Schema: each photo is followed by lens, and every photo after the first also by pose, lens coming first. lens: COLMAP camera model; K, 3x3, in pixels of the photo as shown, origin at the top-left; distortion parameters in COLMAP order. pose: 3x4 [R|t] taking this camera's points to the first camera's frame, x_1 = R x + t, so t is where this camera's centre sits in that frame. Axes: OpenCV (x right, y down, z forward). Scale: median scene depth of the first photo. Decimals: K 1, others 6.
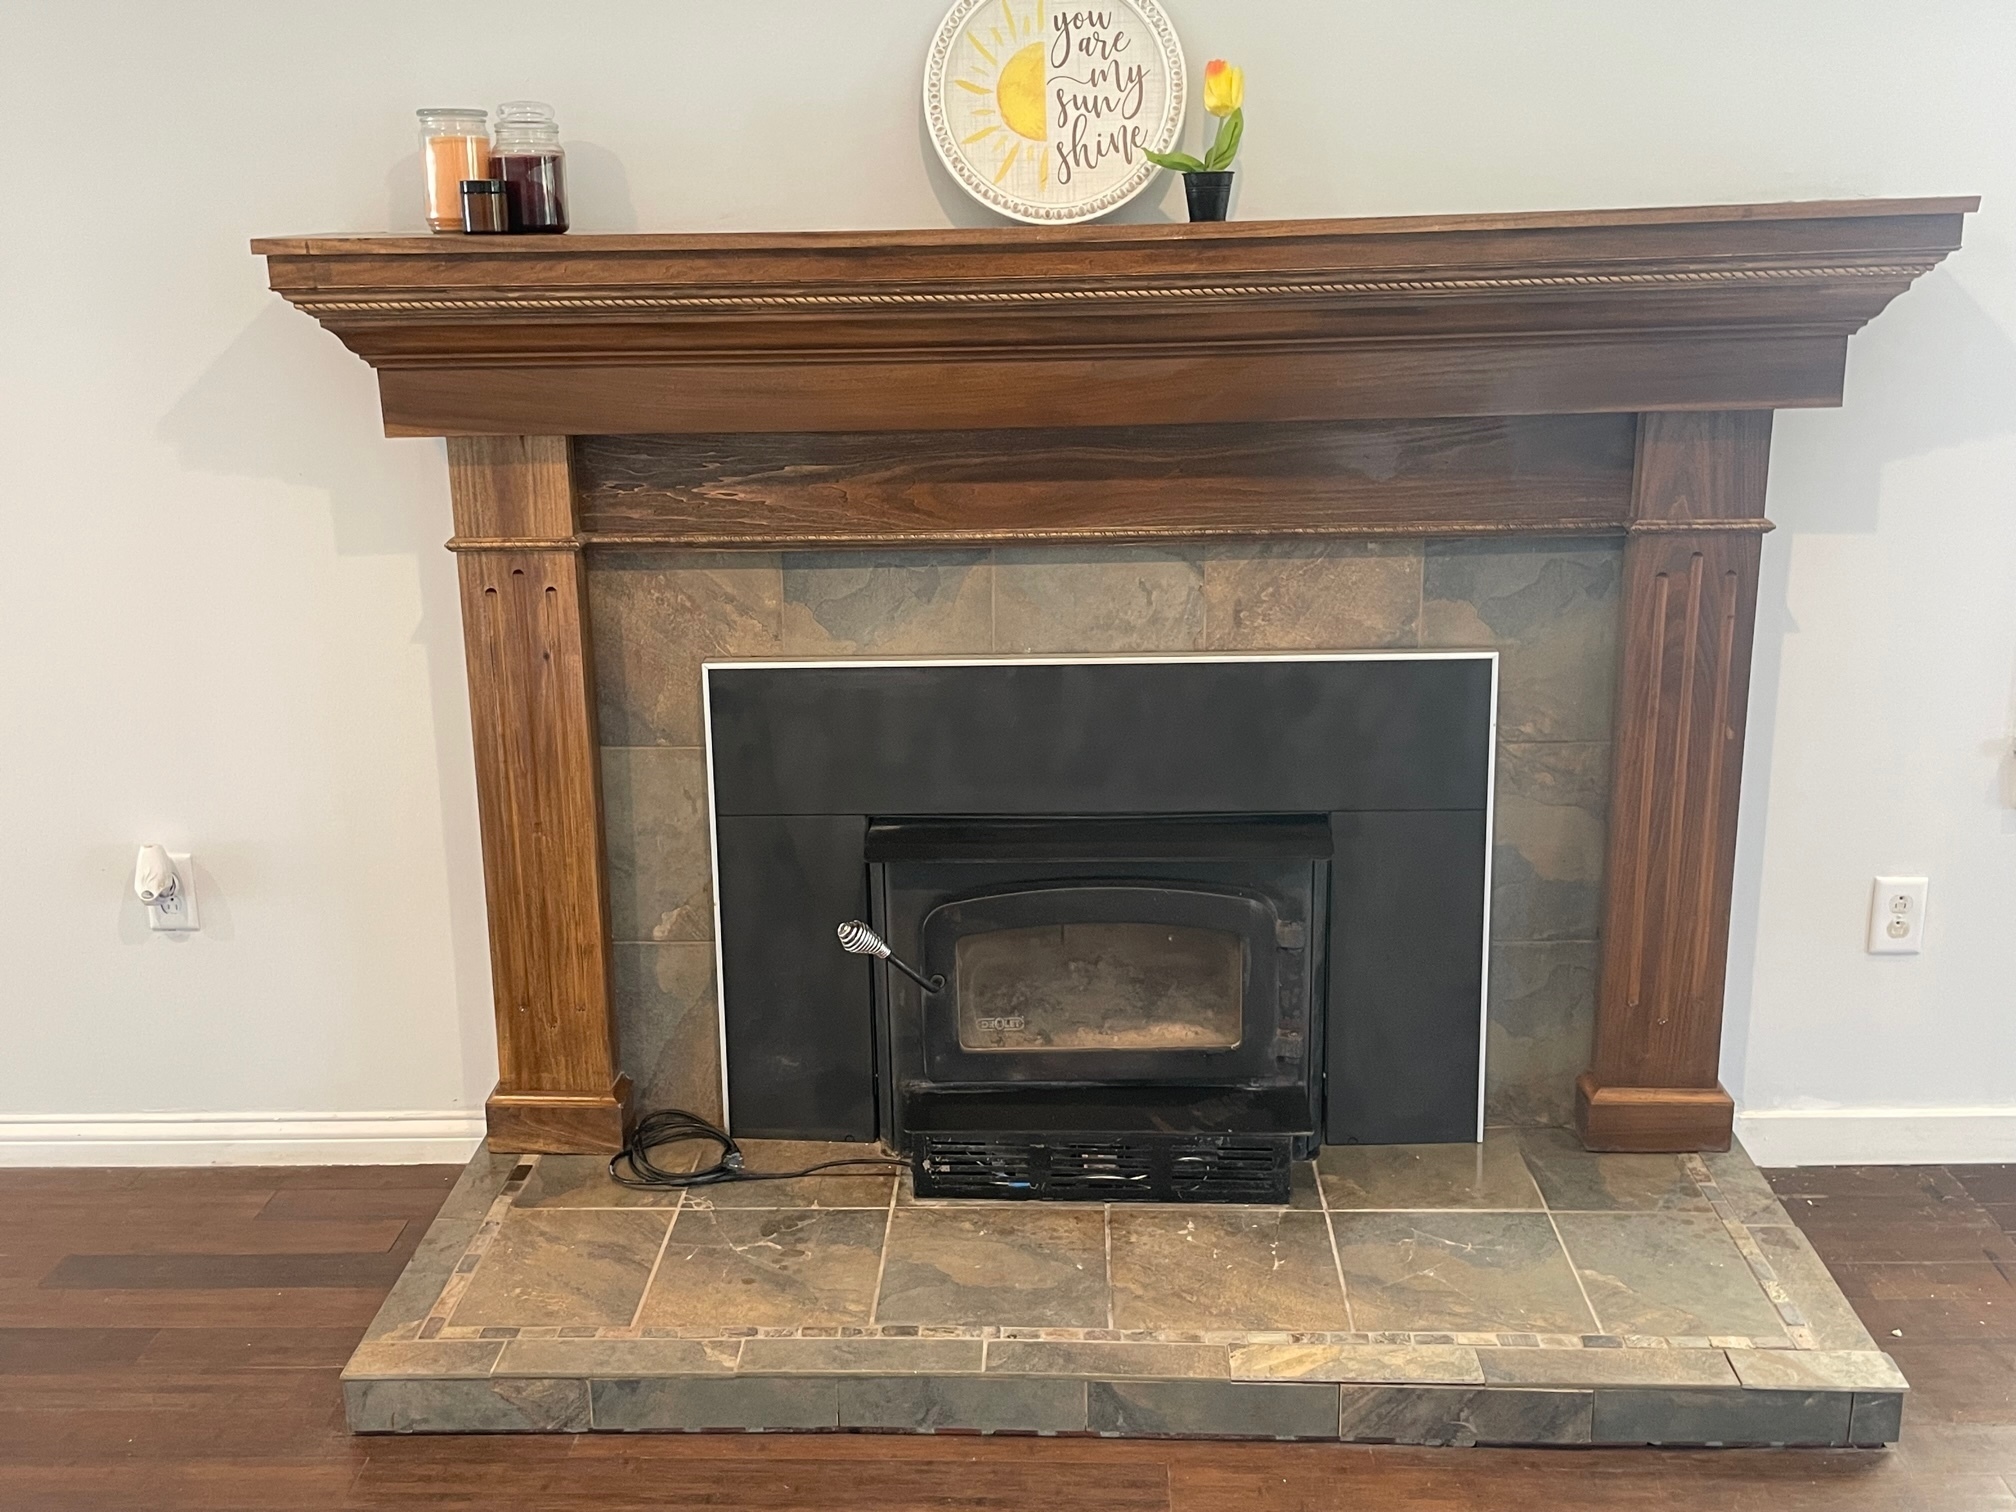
lens RADIAL K [[1969.0, 0, 1006.4], [0, 1969.0, 743.6], [0, 0, 1]] dist [0.080273, 0.000000]
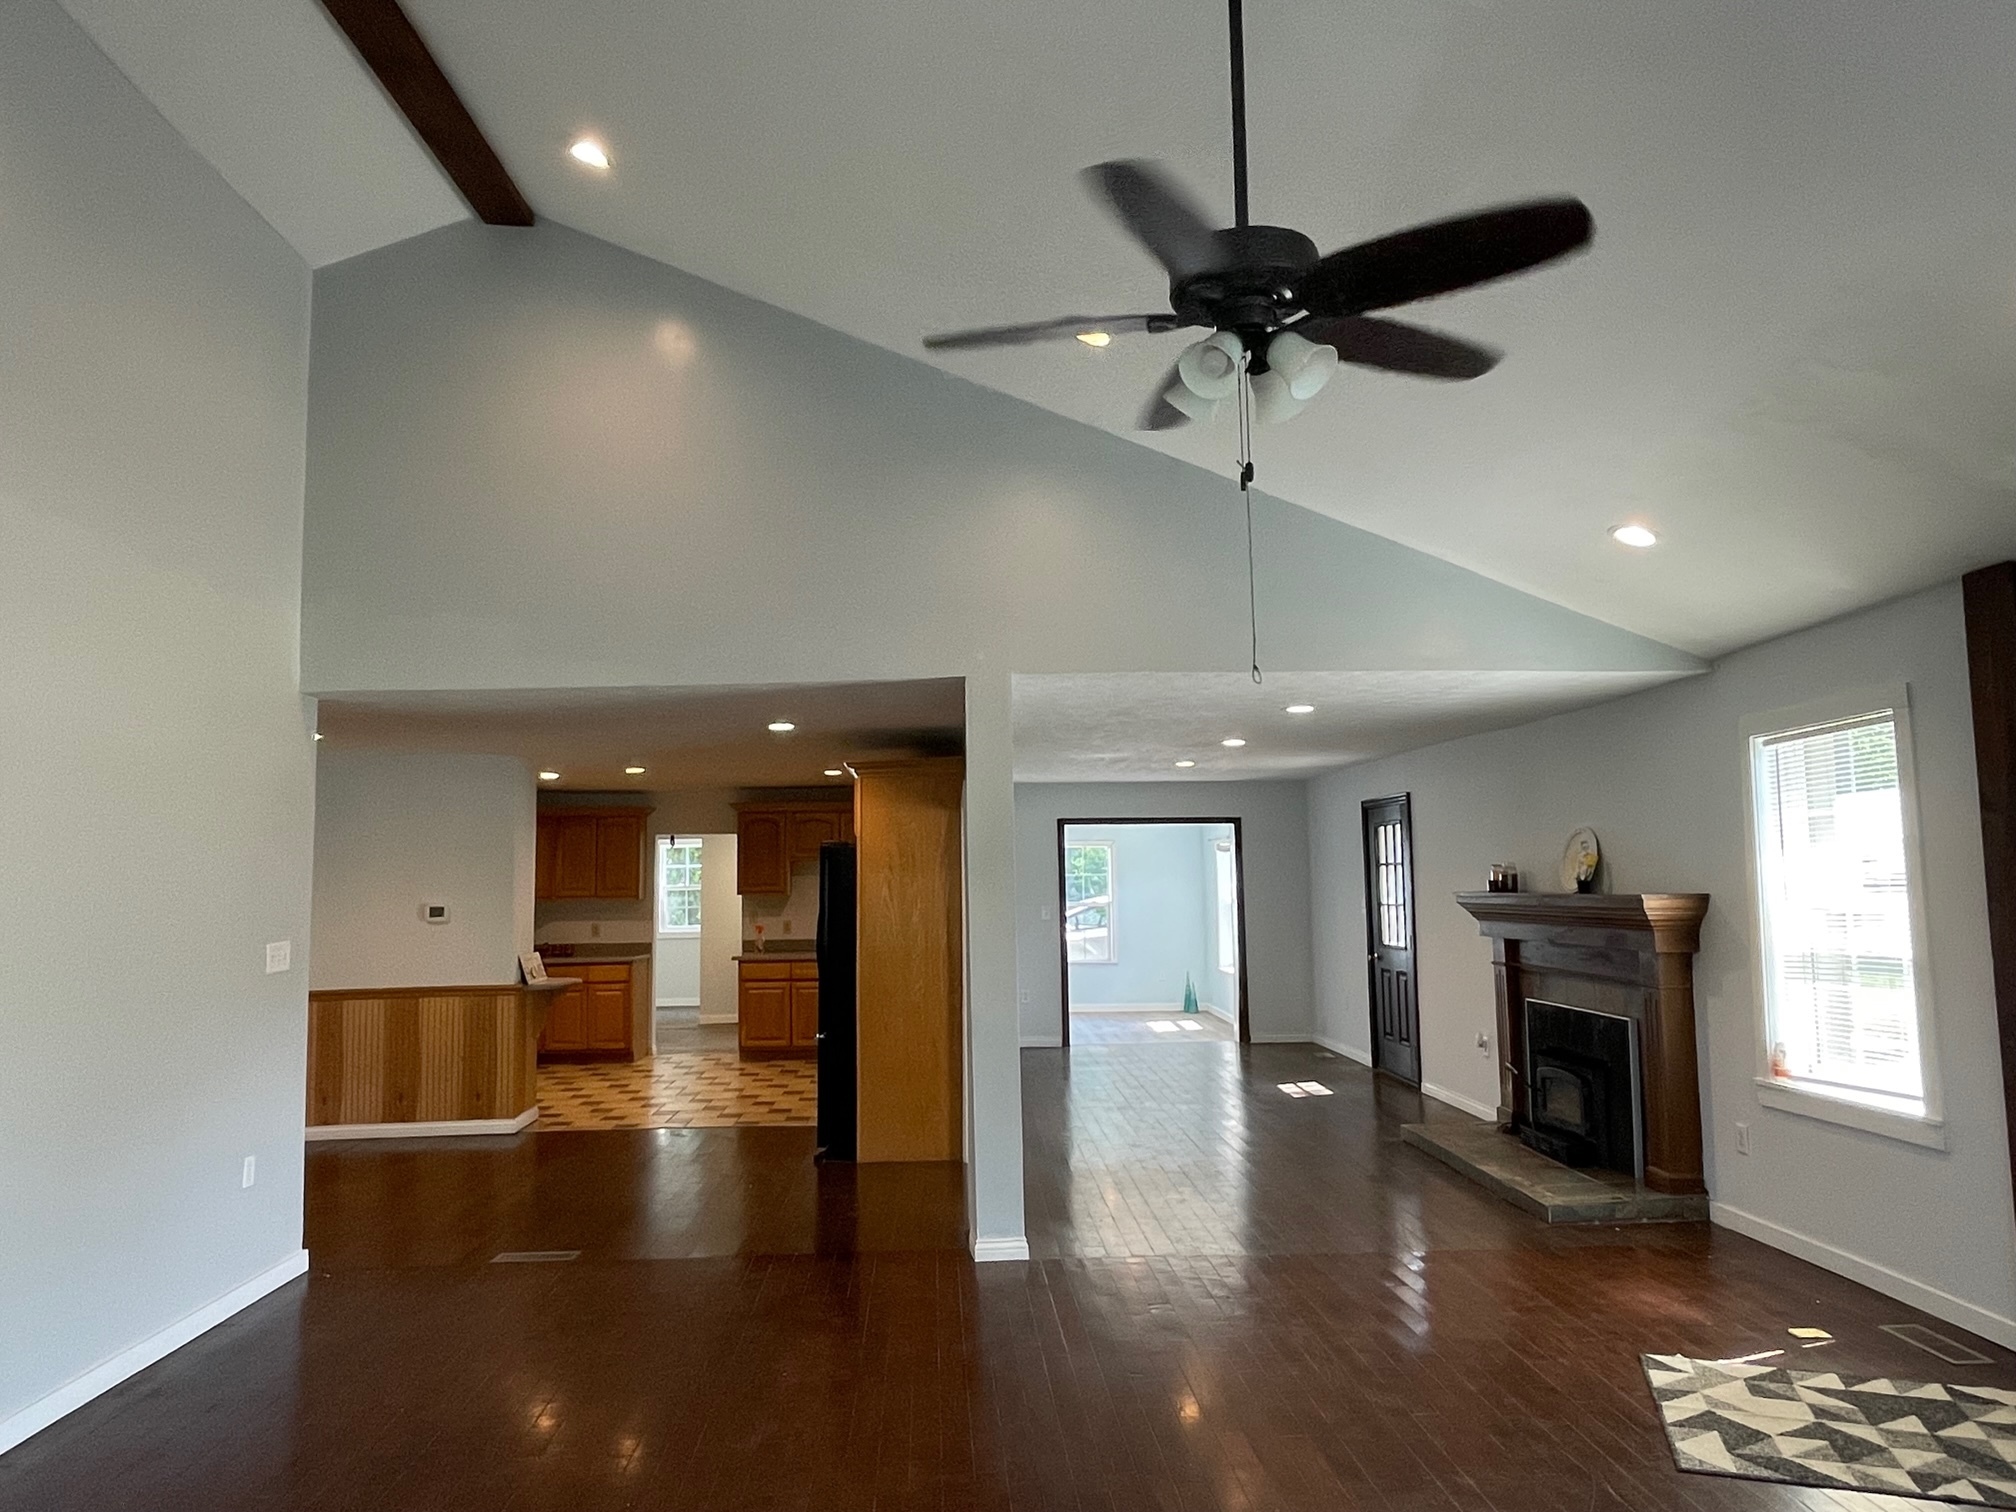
lens RADIAL K [[1294.5, 0, 1005.1], [0, 1294.5, 753.0], [0, 0, 1]] dist [-0.005421, -0.003067]
pose [[0.090220, -0.077156, -0.992929, 2.425631], [-0.241895, 0.965442, -0.096999, -0.012541], [0.966099, 0.248936, 0.068439, -0.305699]]
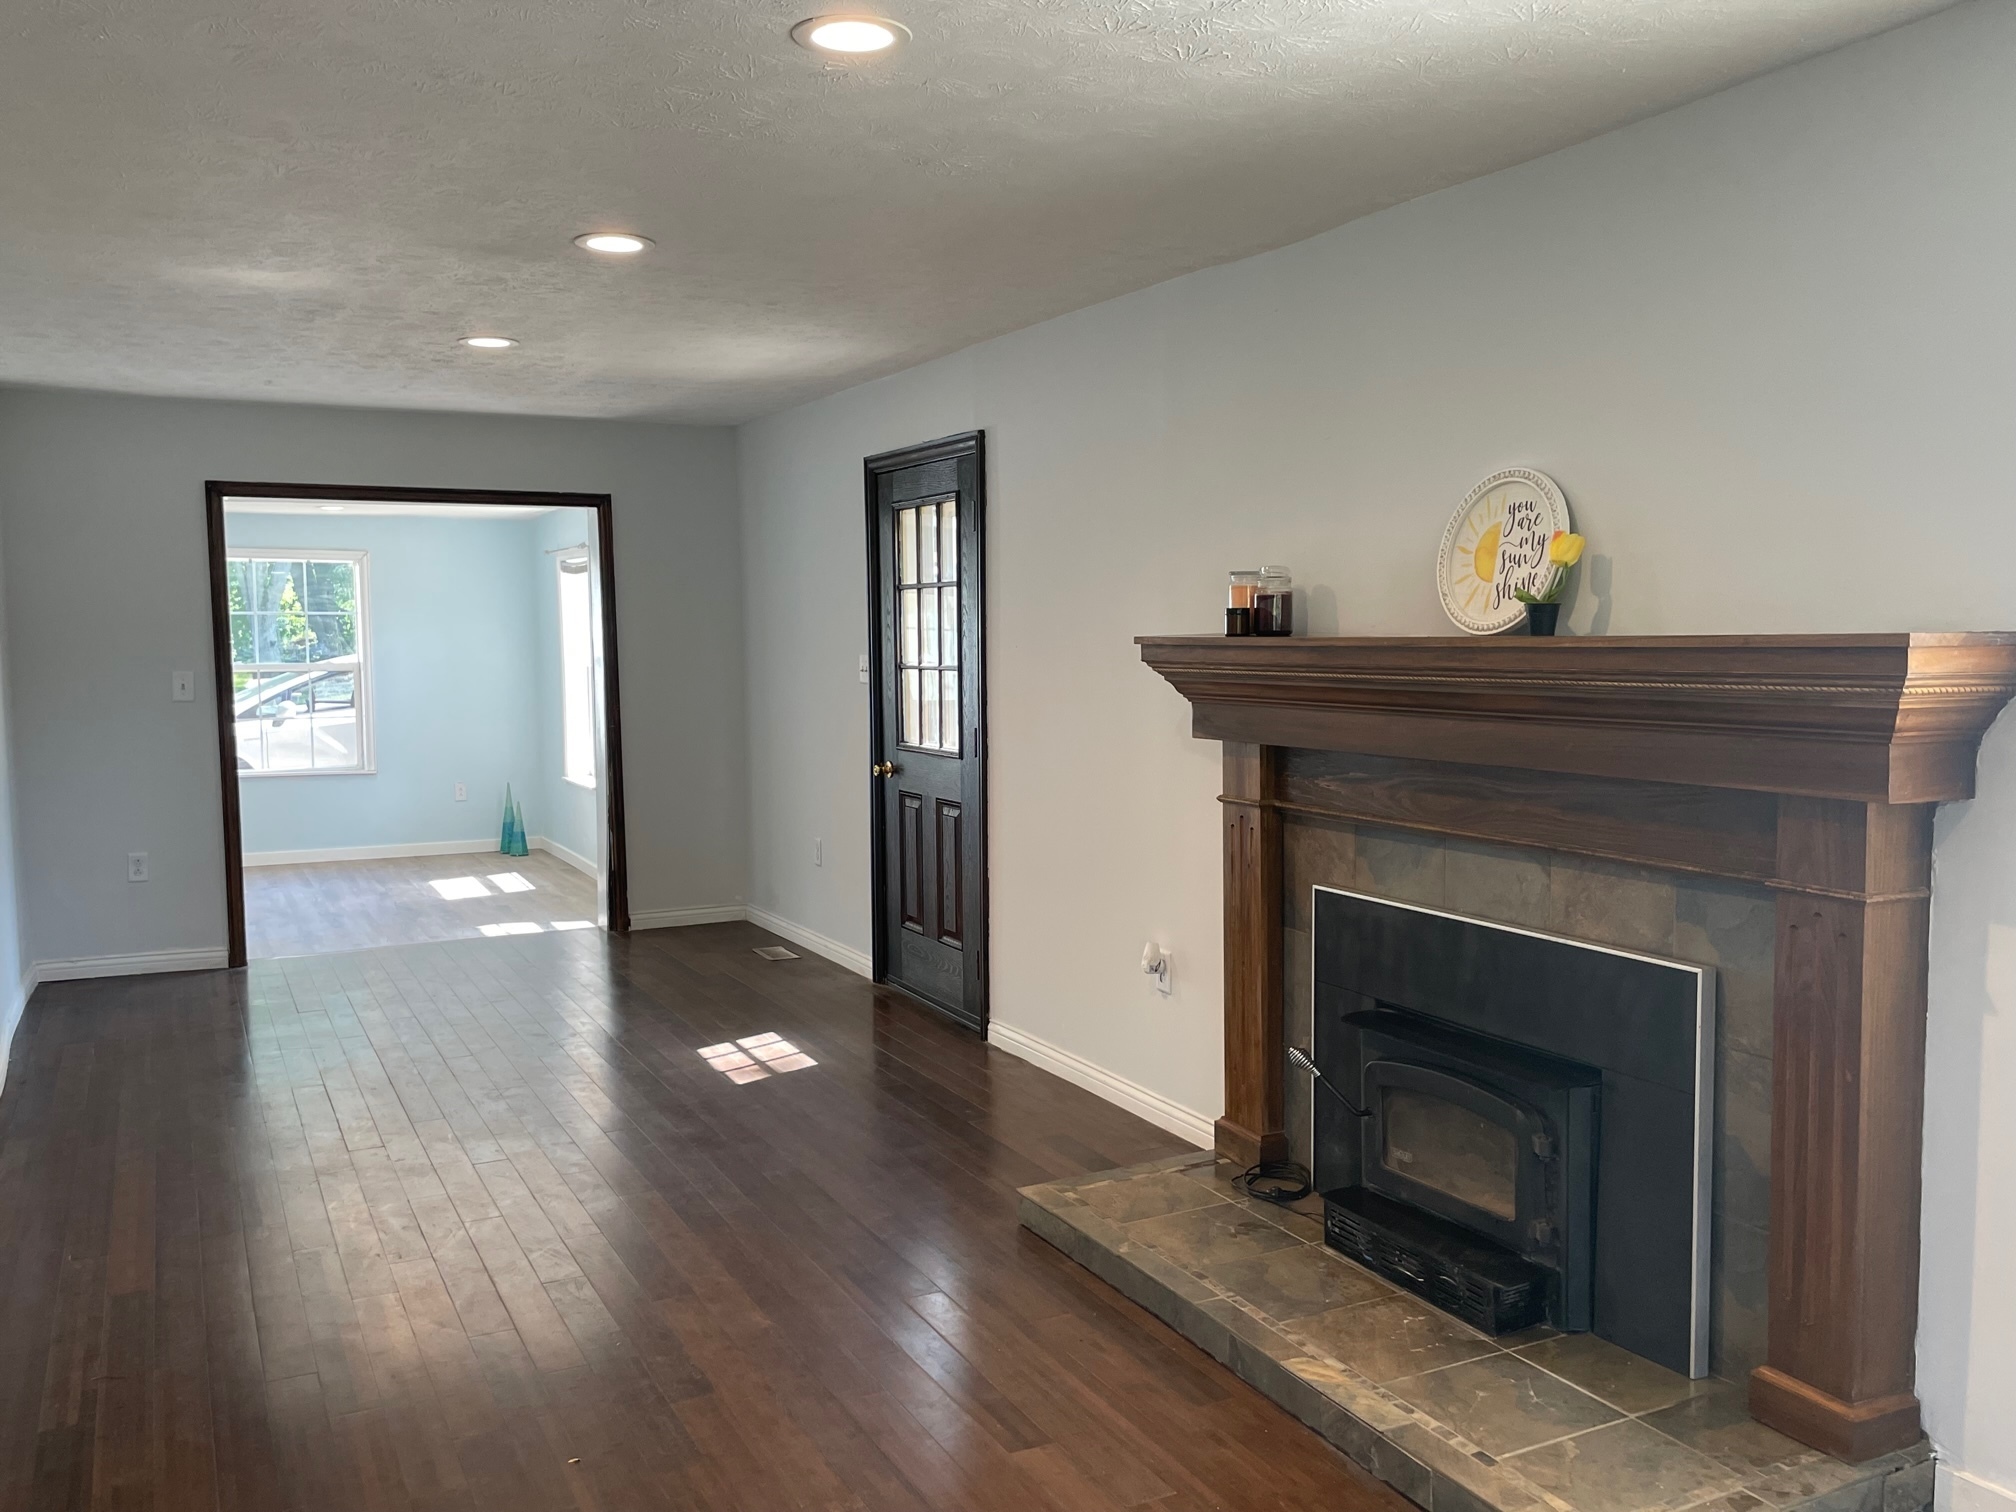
lens RADIAL K [[1659.3, 0, 1000.5], [0, 1659.3, 747.6], [0, 0, 1]] dist [0.069602, -0.022428]
pose [[0.489164, 0.080295, -0.868488, 0.964399], [-0.221829, 0.974463, -0.034850, -0.047727], [0.843511, 0.209703, 0.494484, 0.060251]]
